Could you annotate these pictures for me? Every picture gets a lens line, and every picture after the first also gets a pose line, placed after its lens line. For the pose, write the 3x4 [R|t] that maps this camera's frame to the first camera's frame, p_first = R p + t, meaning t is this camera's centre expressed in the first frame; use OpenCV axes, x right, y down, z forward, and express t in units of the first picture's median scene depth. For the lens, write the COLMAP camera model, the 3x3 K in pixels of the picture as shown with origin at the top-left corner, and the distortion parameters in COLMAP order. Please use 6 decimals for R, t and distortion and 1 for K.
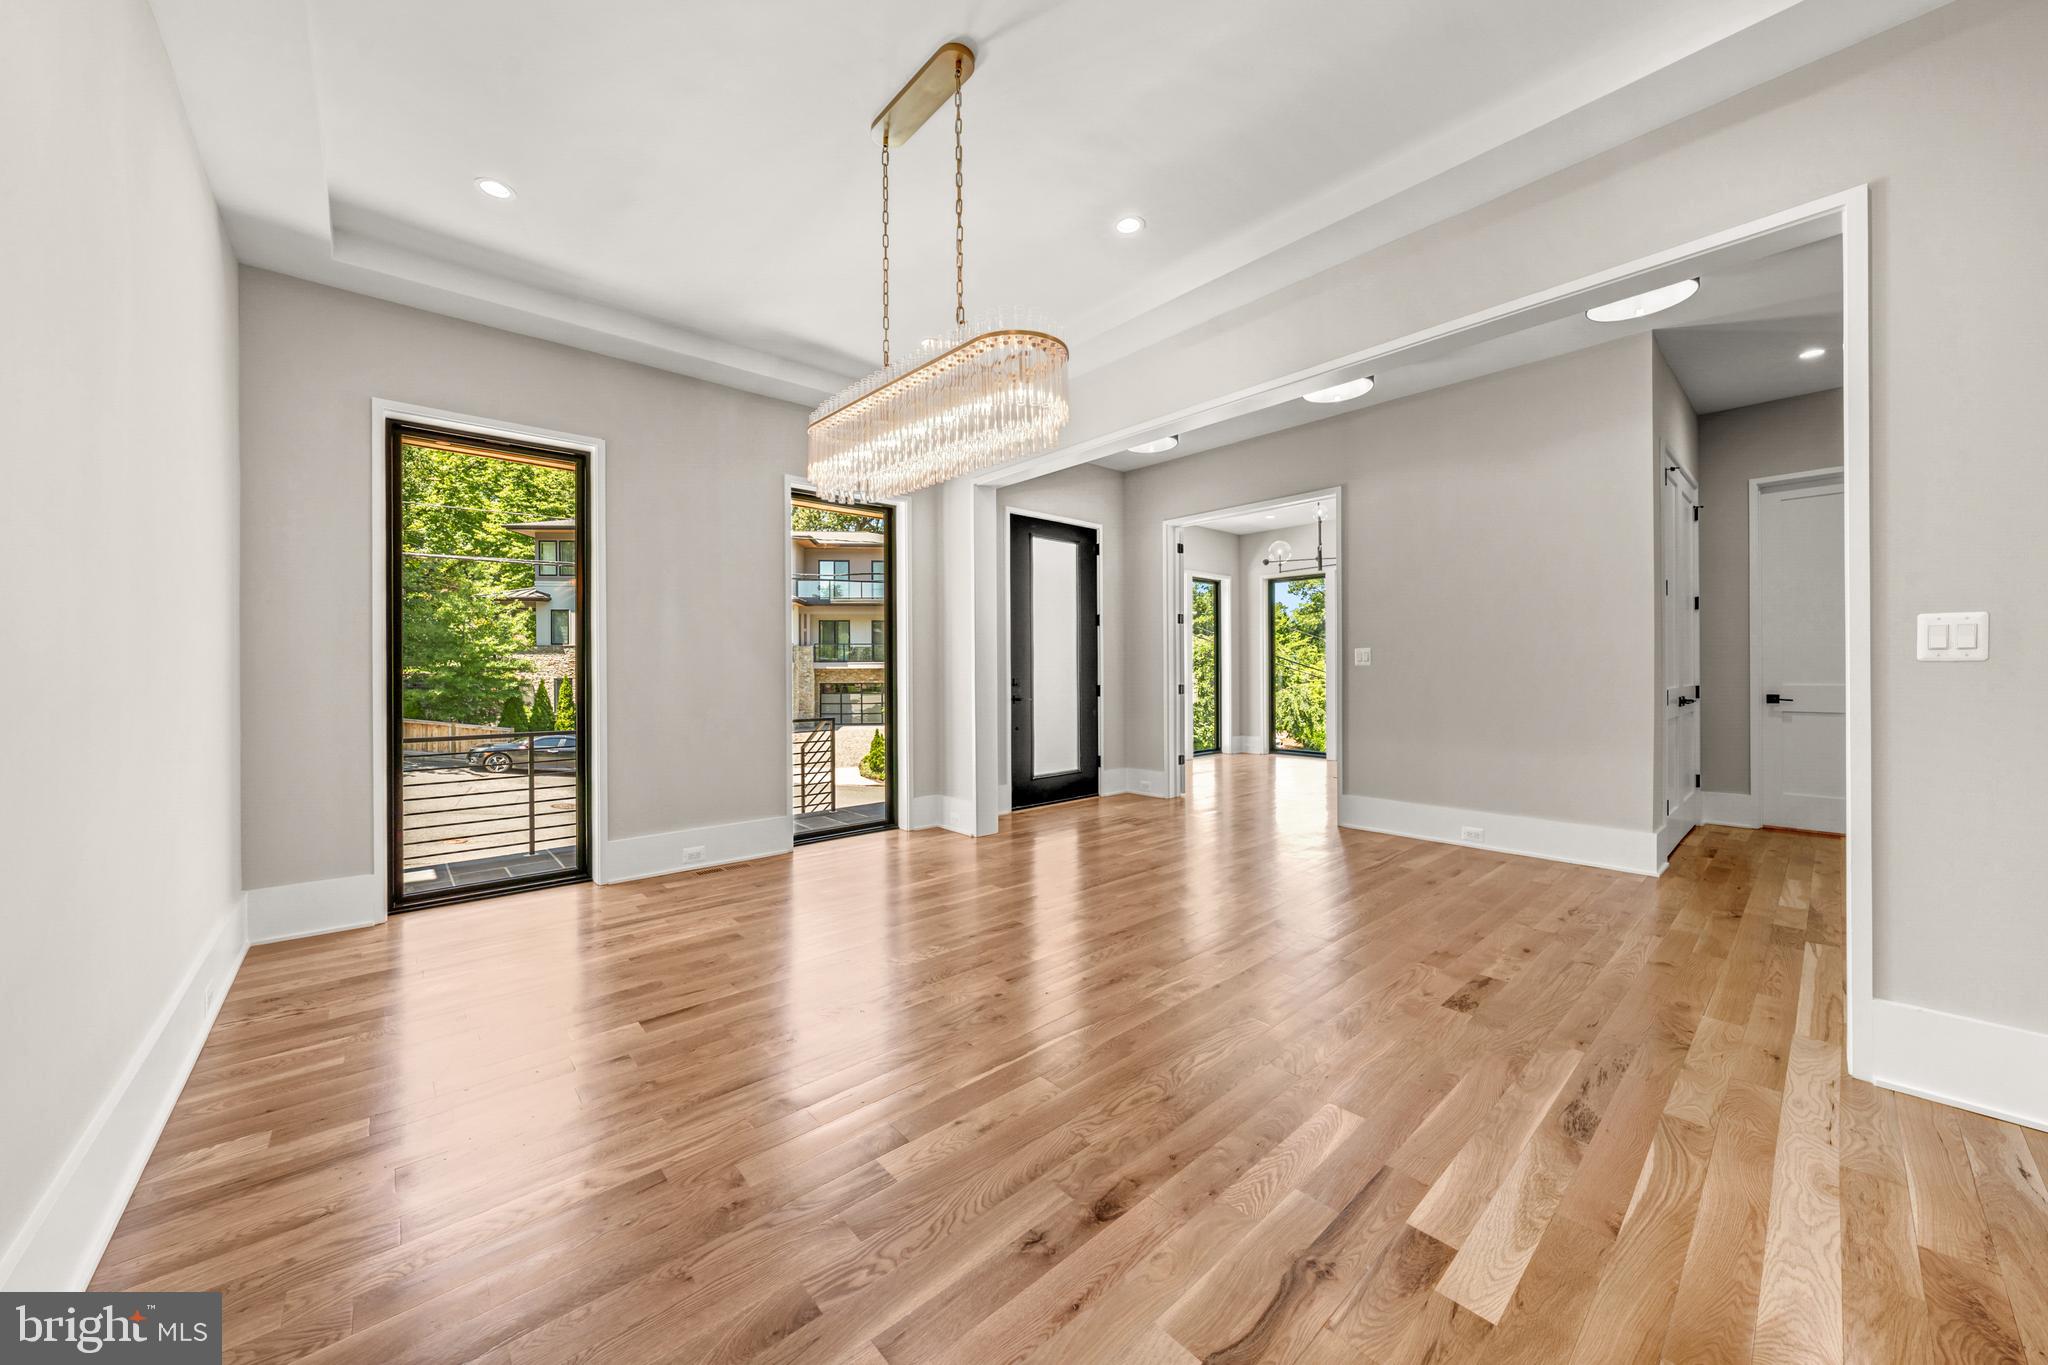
lens RADIAL K [[762.5, 0, 985.5], [0, 762.5, 672.8], [0, 0, 1]] dist [-0.002434, 0.000359]
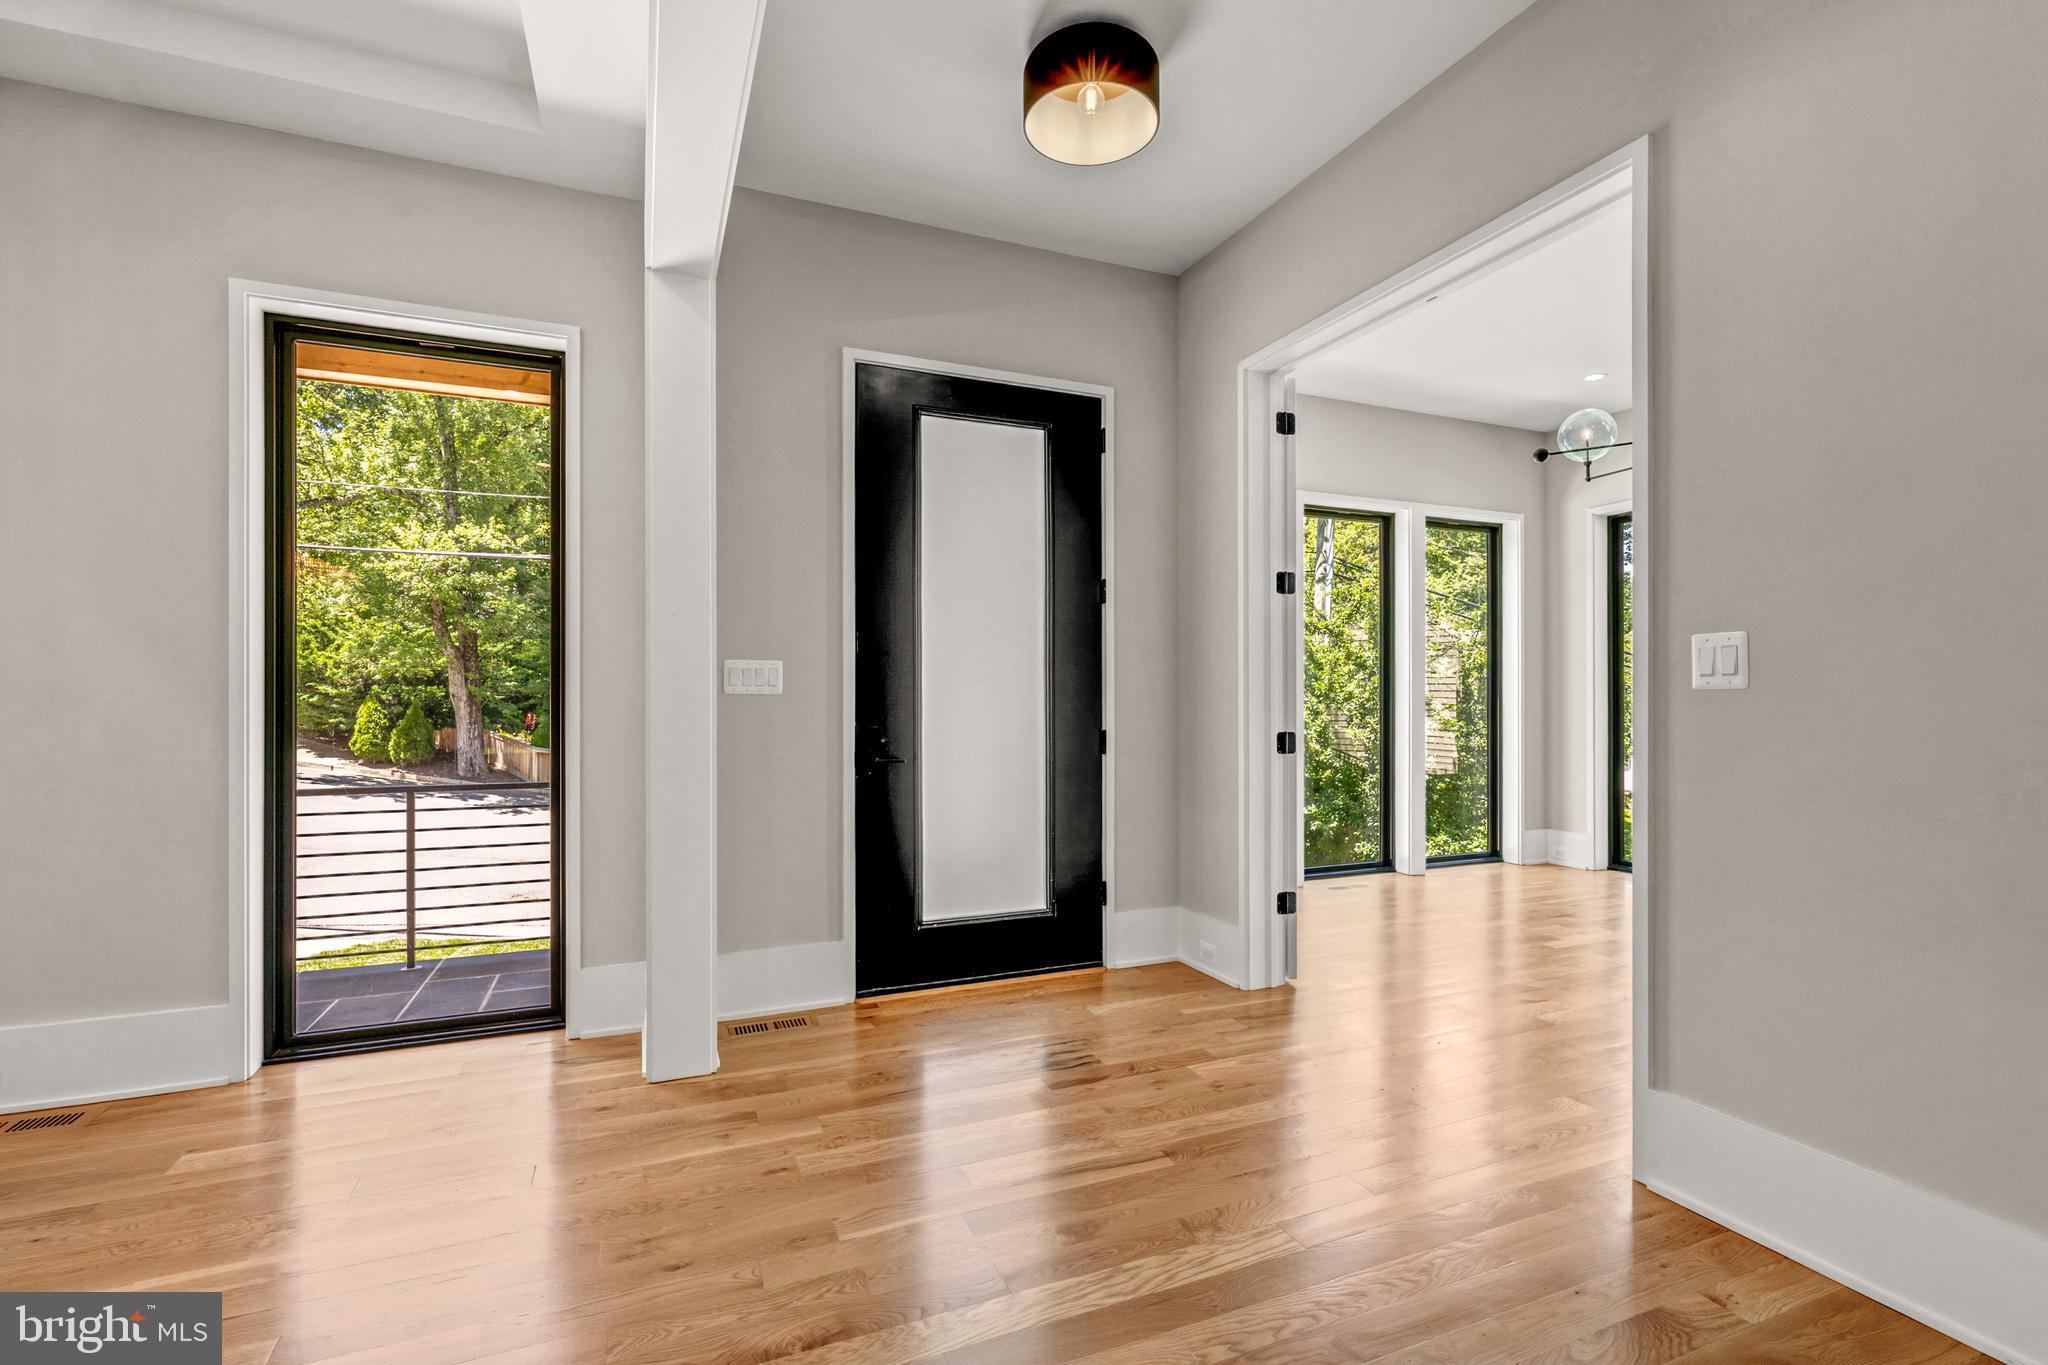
lens RADIAL K [[921.1, 0, 1003.0], [0, 921.1, 695.8], [0, 0, 1]] dist [-0.002046, 0.001554]
pose [[0.948645, 0.005928, -0.316288, 0.297100], [-0.006854, 0.999975, -0.001816, -0.003718], [0.316269, 0.003891, 0.948661, 0.487088]]
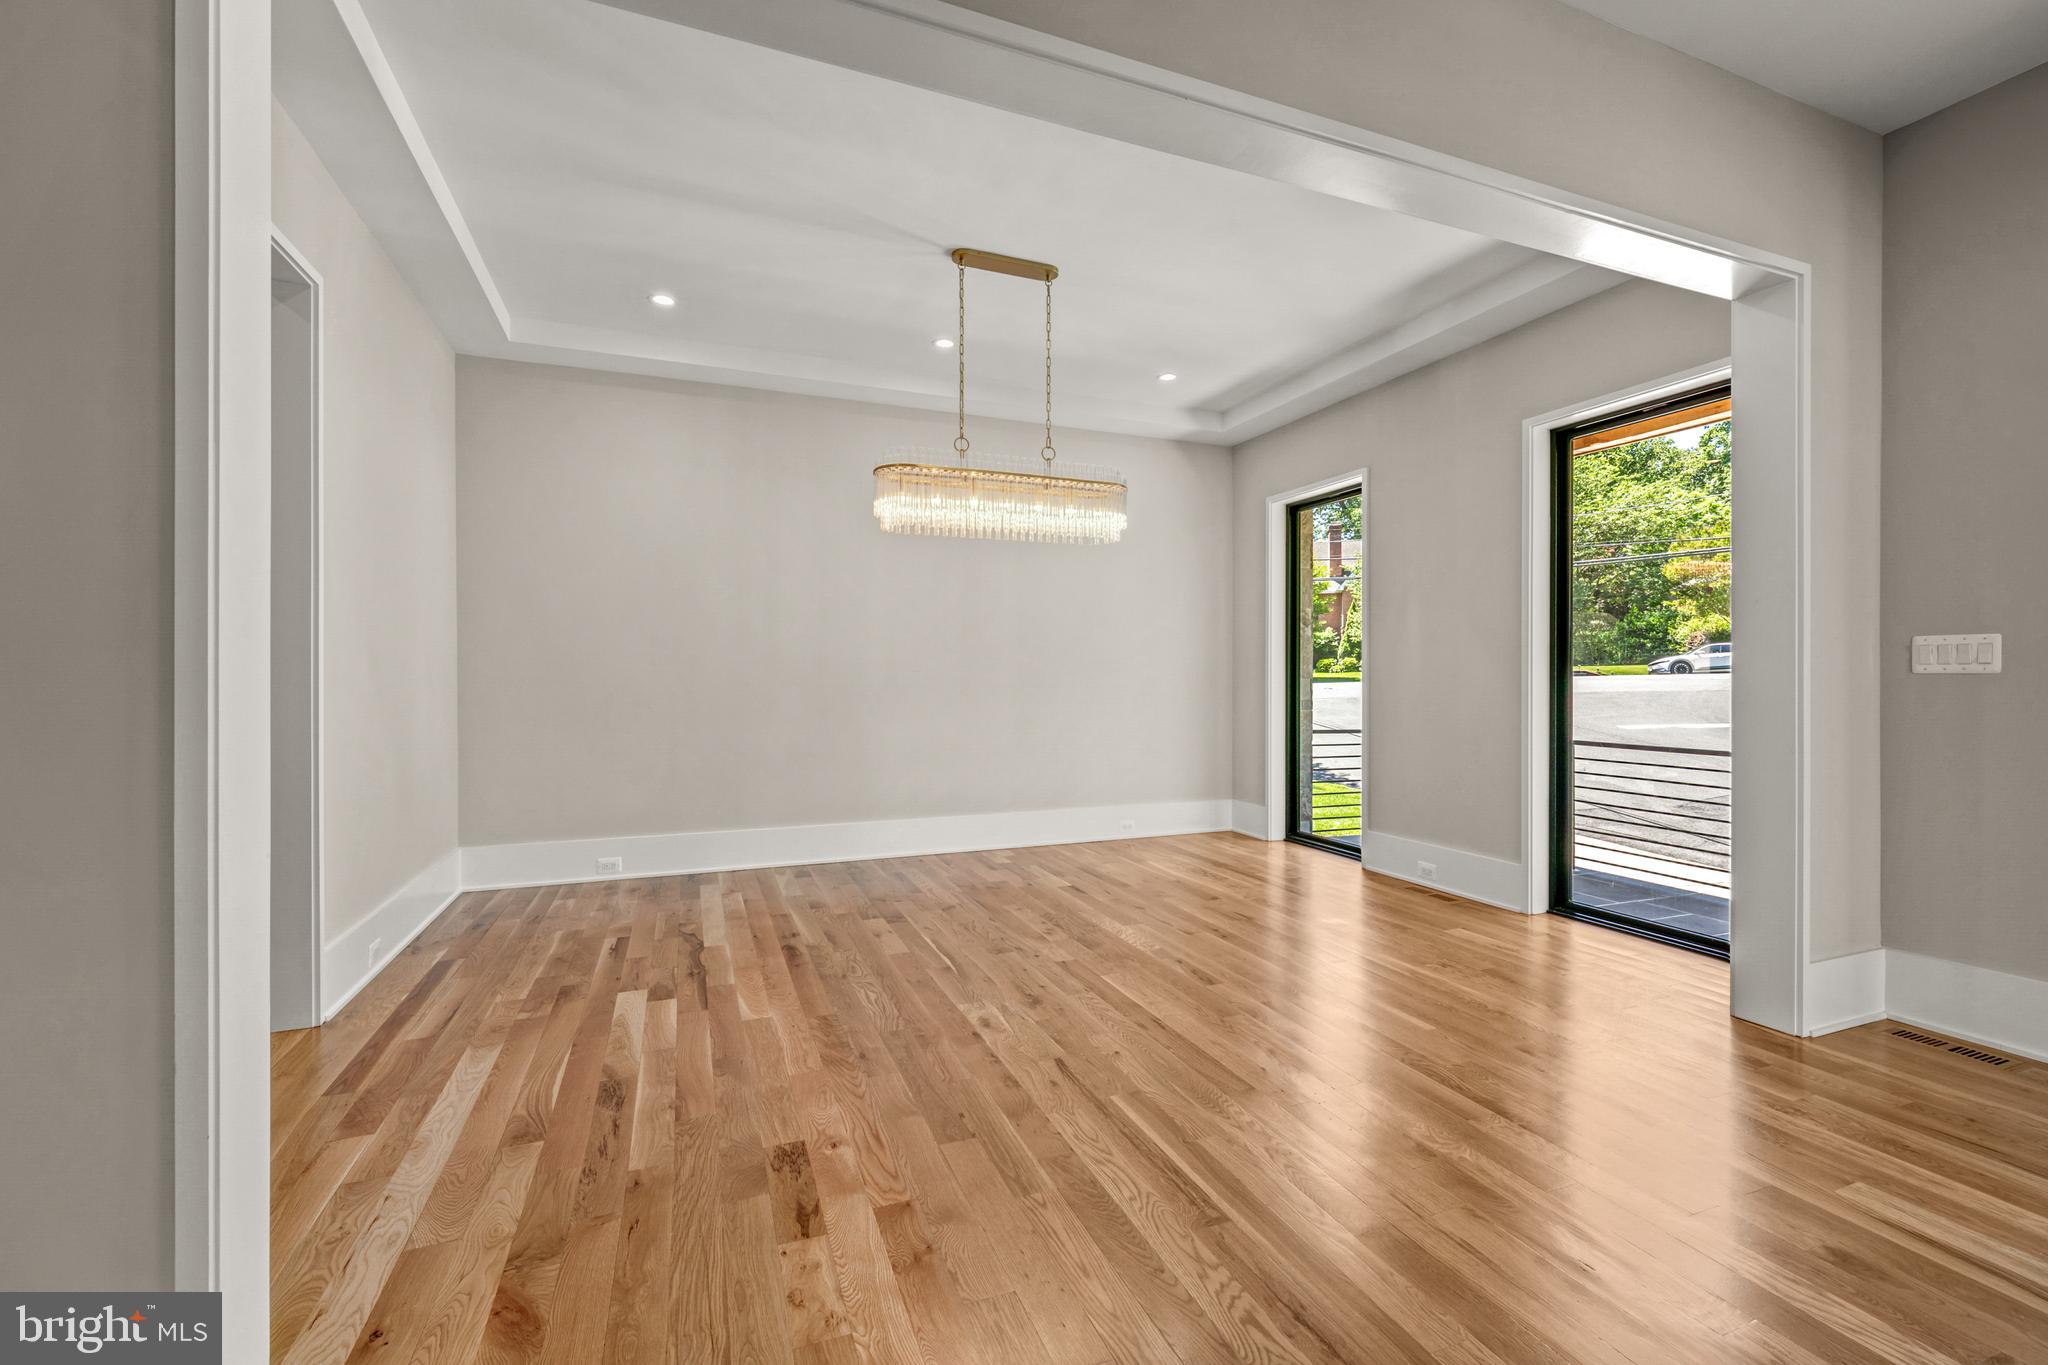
lens RADIAL K [[840.9, 0, 1016.9], [0, 840.9, 670.6], [0, 0, 1]] dist [-0.001807, 0.001422]
pose [[-0.340975, -0.001819, -0.940070, 0.564432], [-0.000375, 0.999998, -0.001799, -0.005022], [0.940072, -0.000261, -0.340975, 0.643806]]
